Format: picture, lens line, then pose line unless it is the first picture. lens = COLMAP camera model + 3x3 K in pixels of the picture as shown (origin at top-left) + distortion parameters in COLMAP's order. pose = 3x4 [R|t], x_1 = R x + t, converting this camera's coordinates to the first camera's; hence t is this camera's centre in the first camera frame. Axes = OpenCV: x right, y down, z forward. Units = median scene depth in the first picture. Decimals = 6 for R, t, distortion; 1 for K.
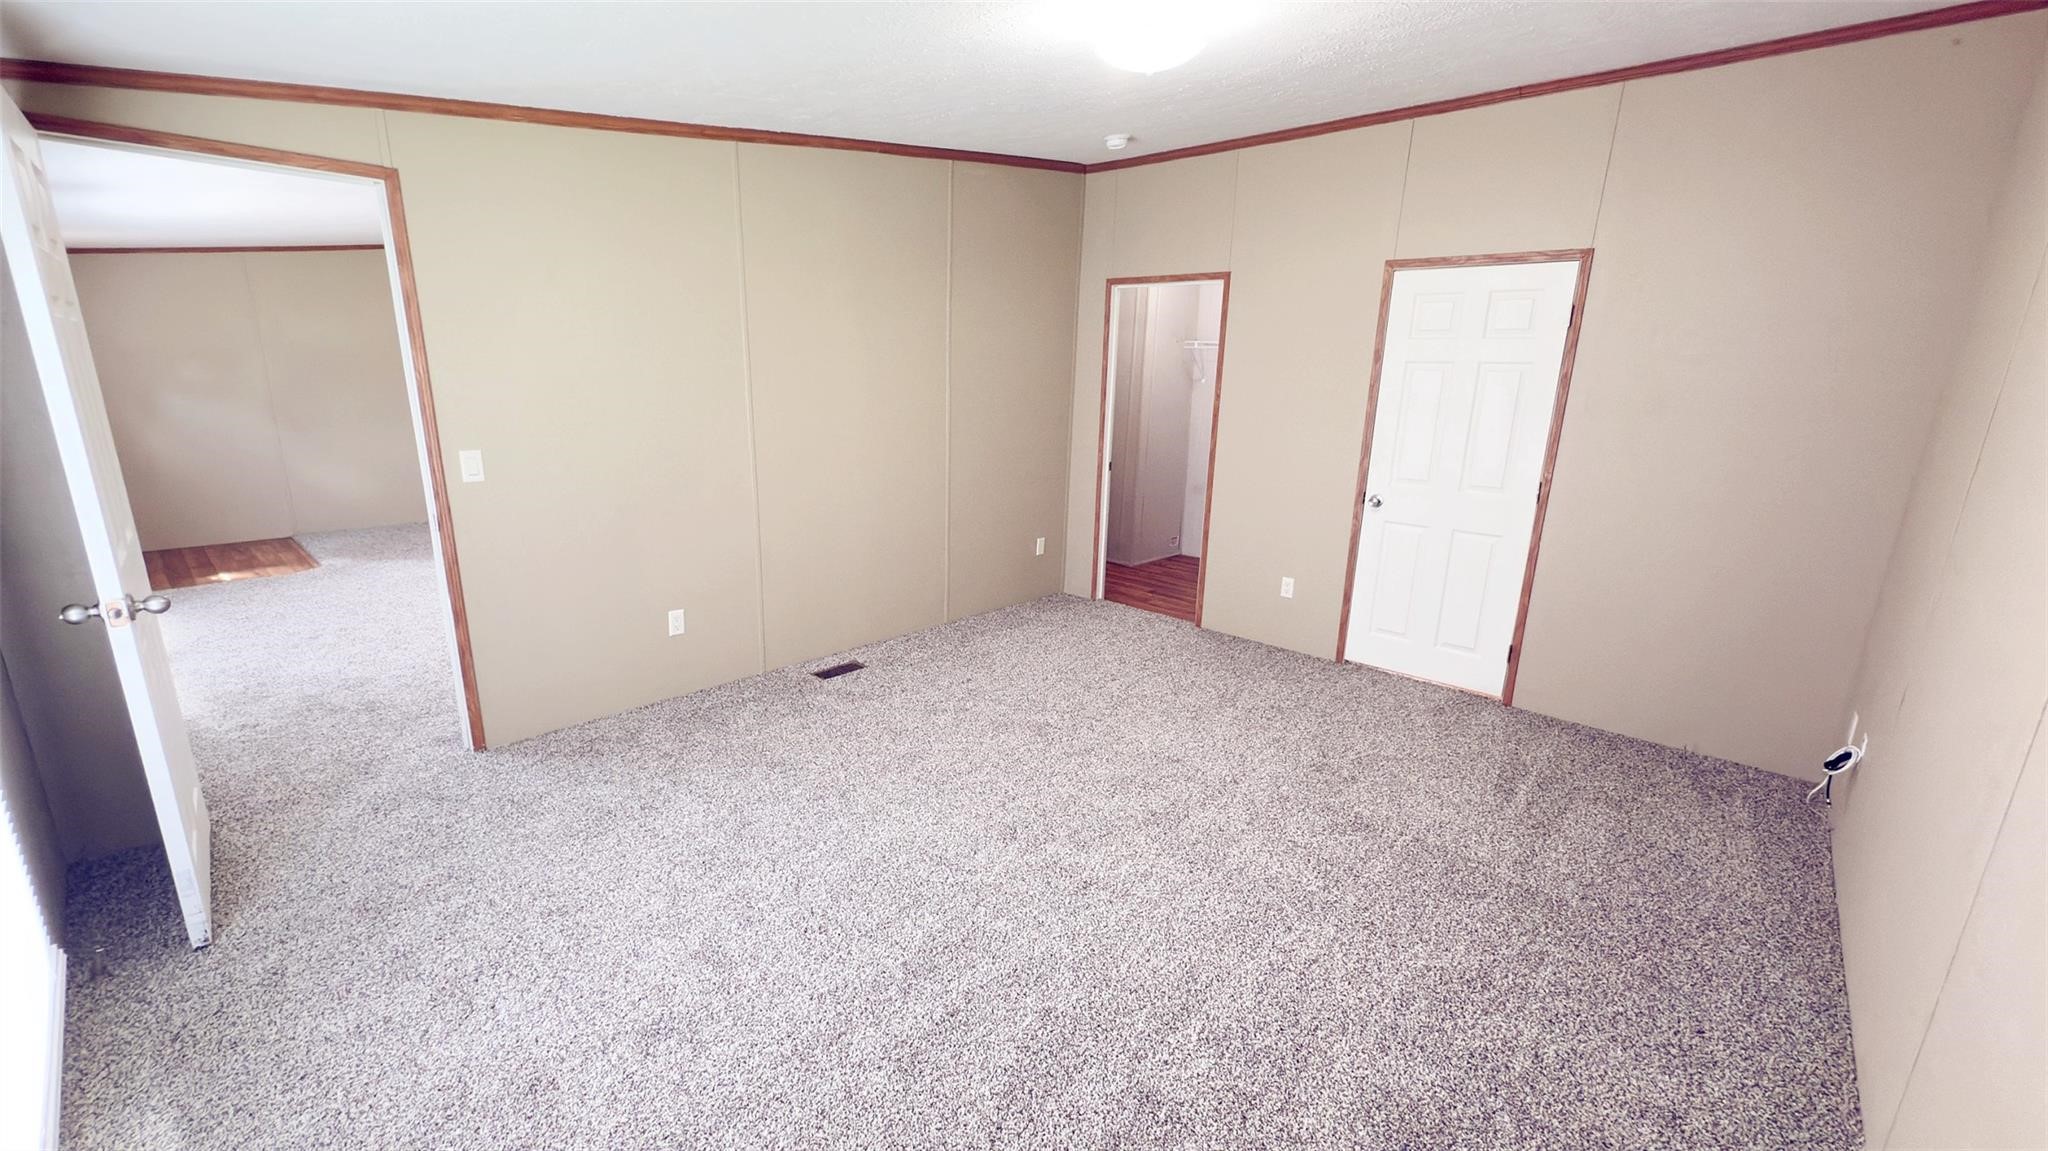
lens RADIAL K [[817.7, 0, 1023.0], [0, 817.7, 582.2], [0, 0, 1]] dist [-0.002033, 0.000113]
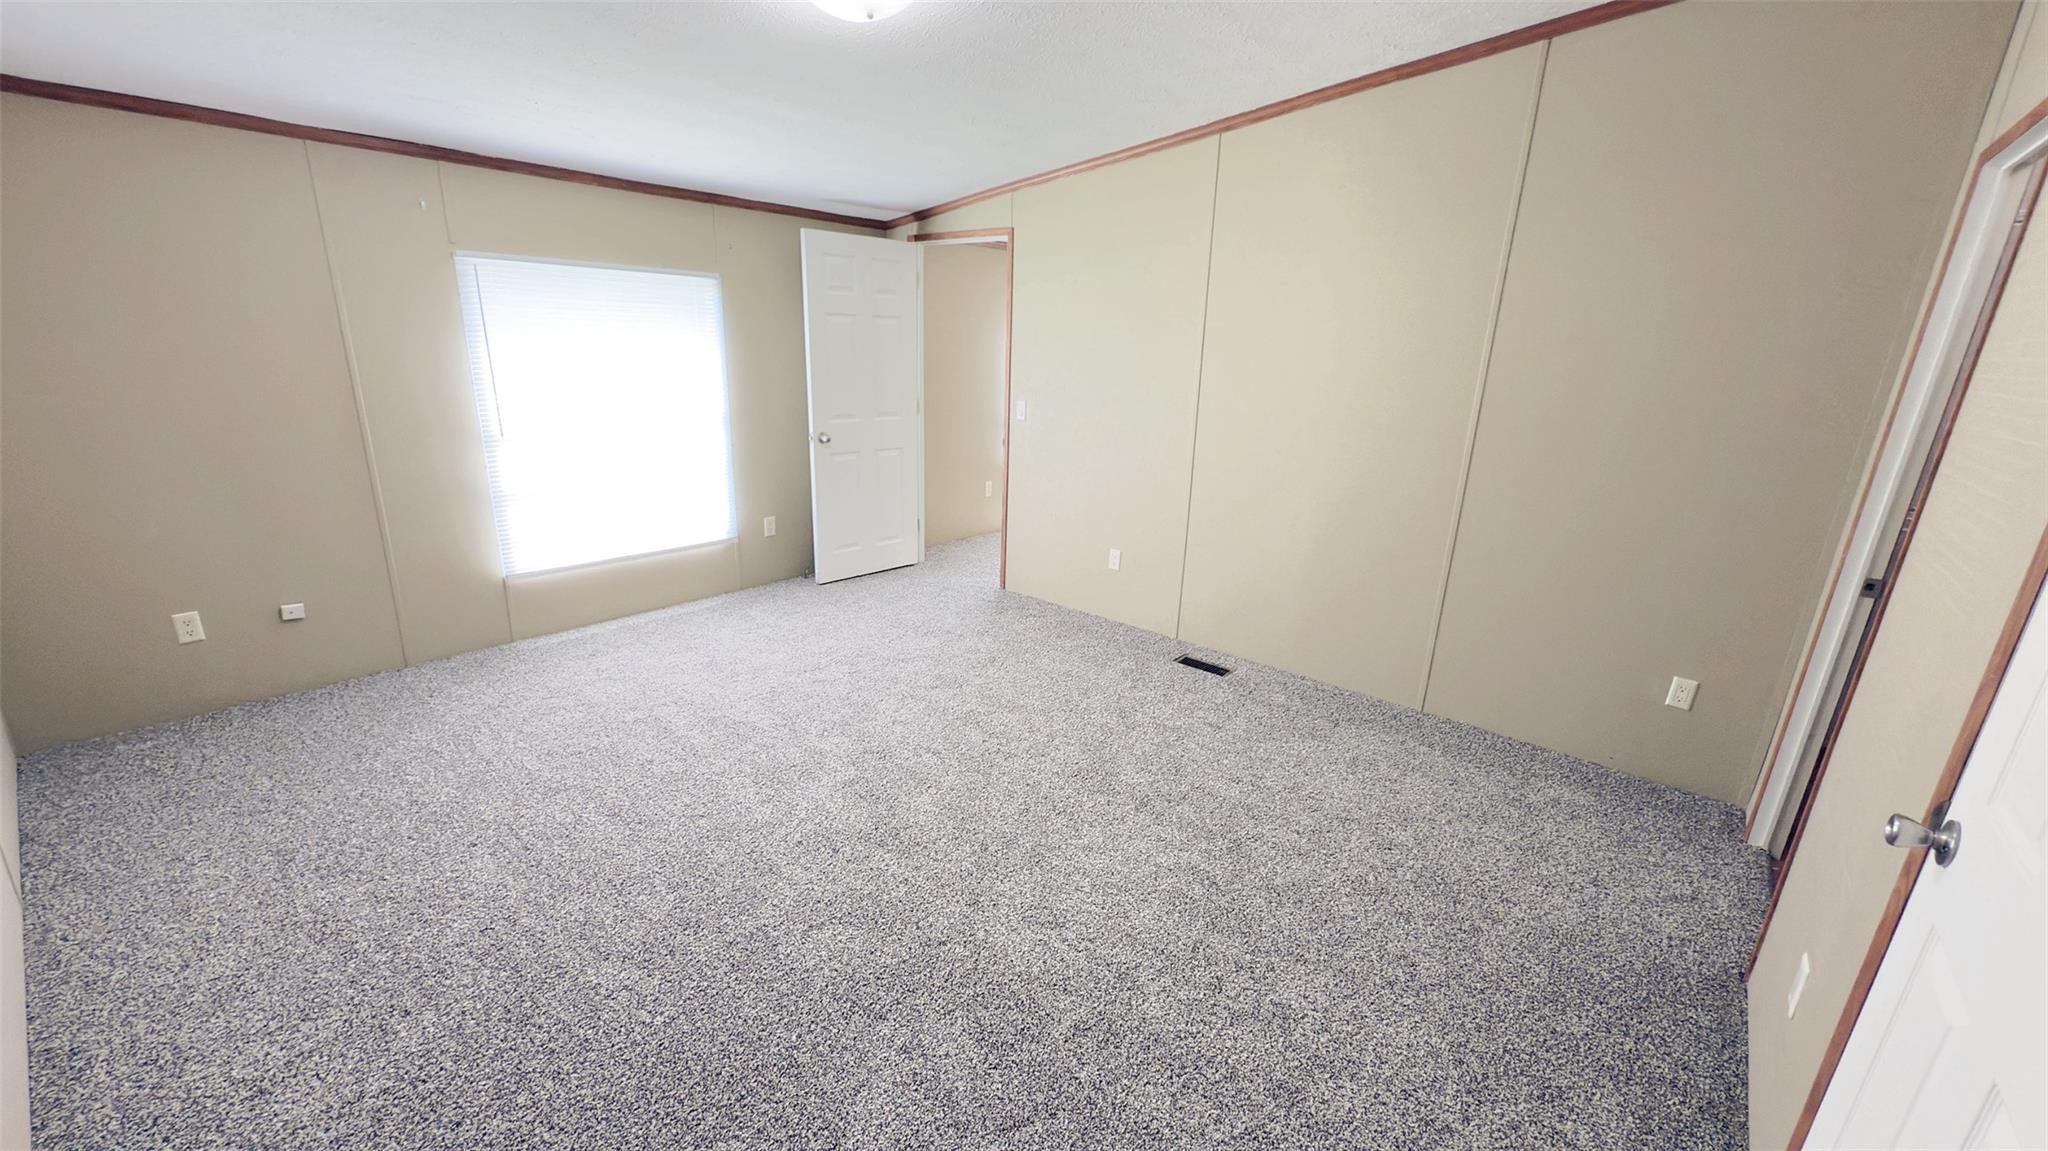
lens RADIAL K [[817.7, 0, 1017.8], [0, 817.7, 582.8], [0, 0, 1]] dist [-0.002033, 0.000113]
pose [[0.015509, 0.267783, -0.963354, 0.757782], [-0.274724, 0.927531, 0.253403, -0.187214], [0.961398, 0.260727, 0.087951, 0.768355]]
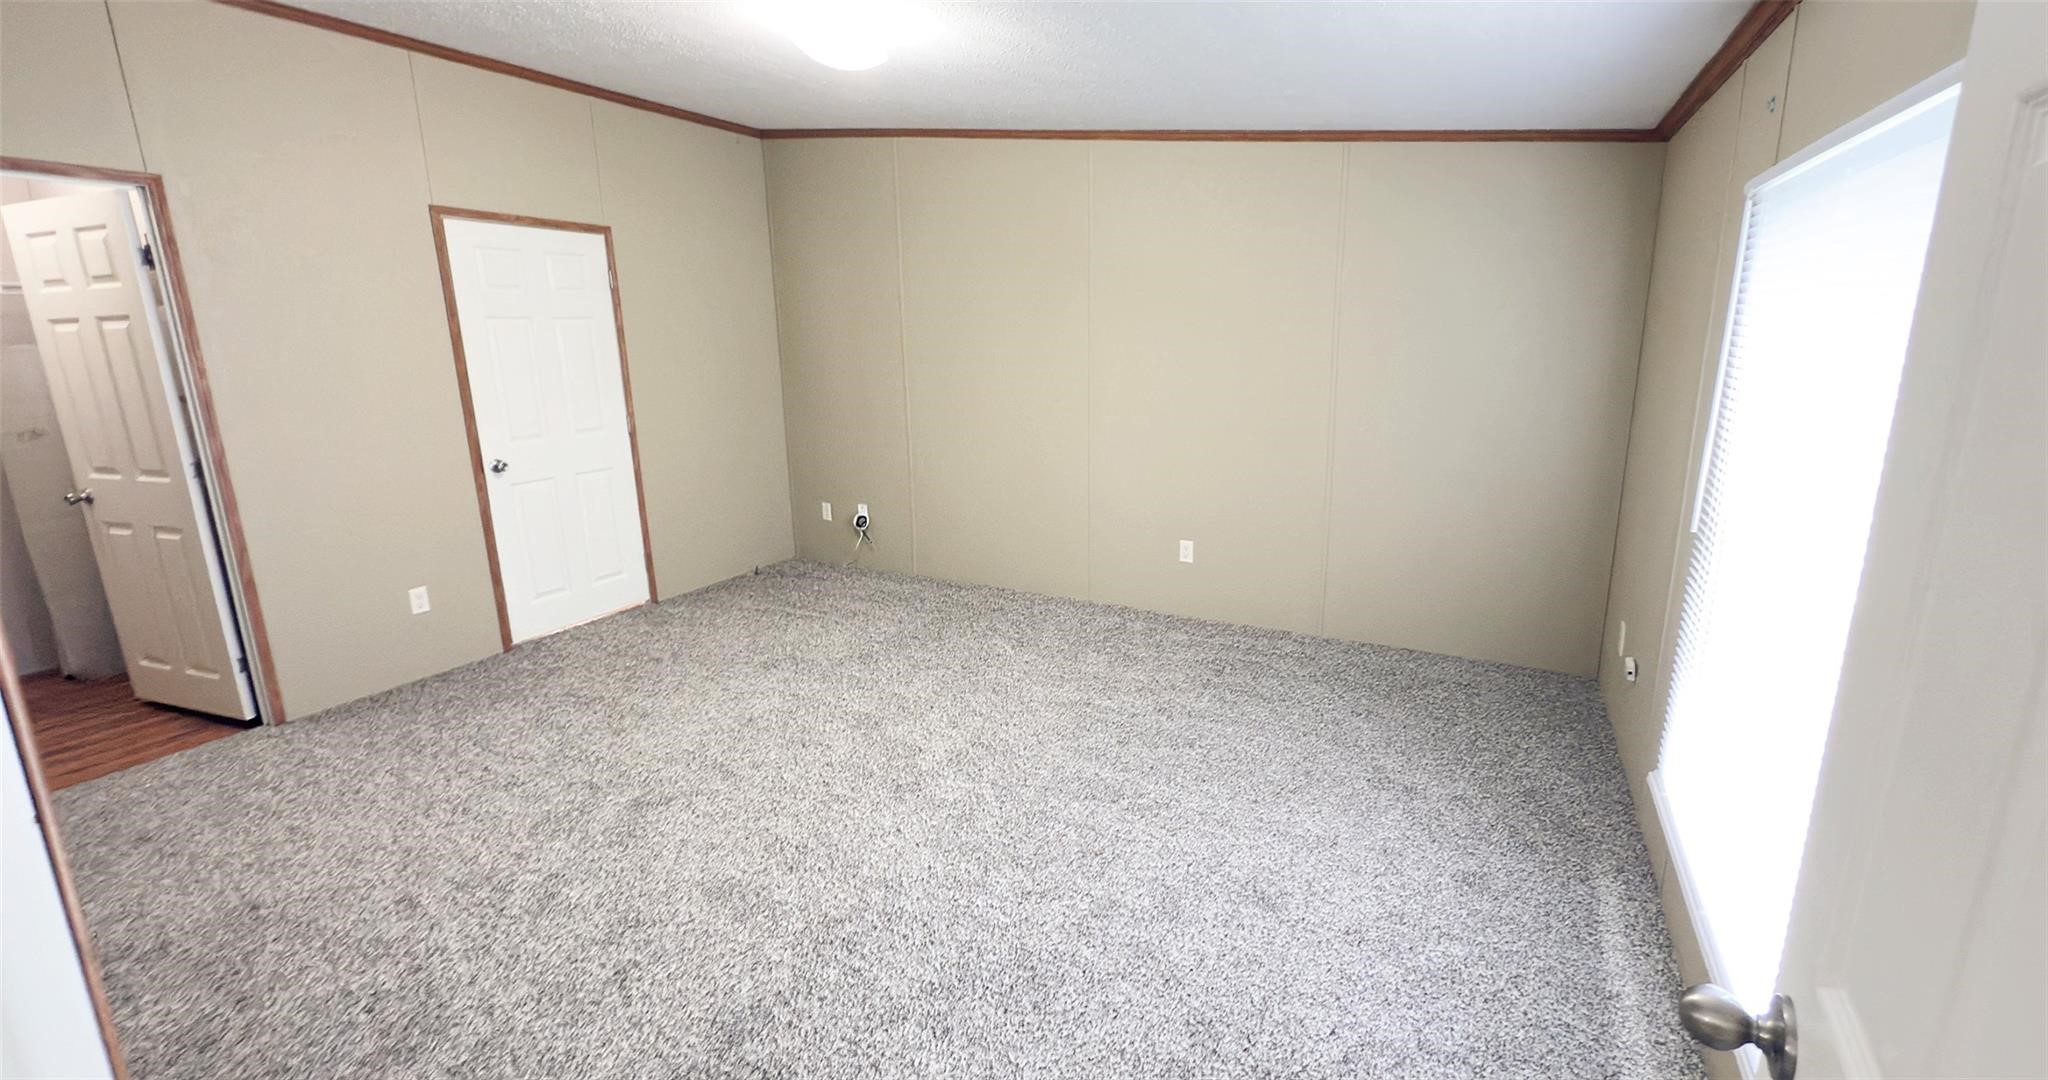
lens RADIAL K [[829.9, 0, 1021.7], [0, 829.9, 527.1], [0, 0, 1]] dist [-0.002237, -0.000117]
pose [[-0.229653, -0.242113, 0.942678, -0.691376], [0.250094, 0.921362, 0.297566, -0.190617], [-0.940592, 0.304095, -0.151042, 0.685606]]
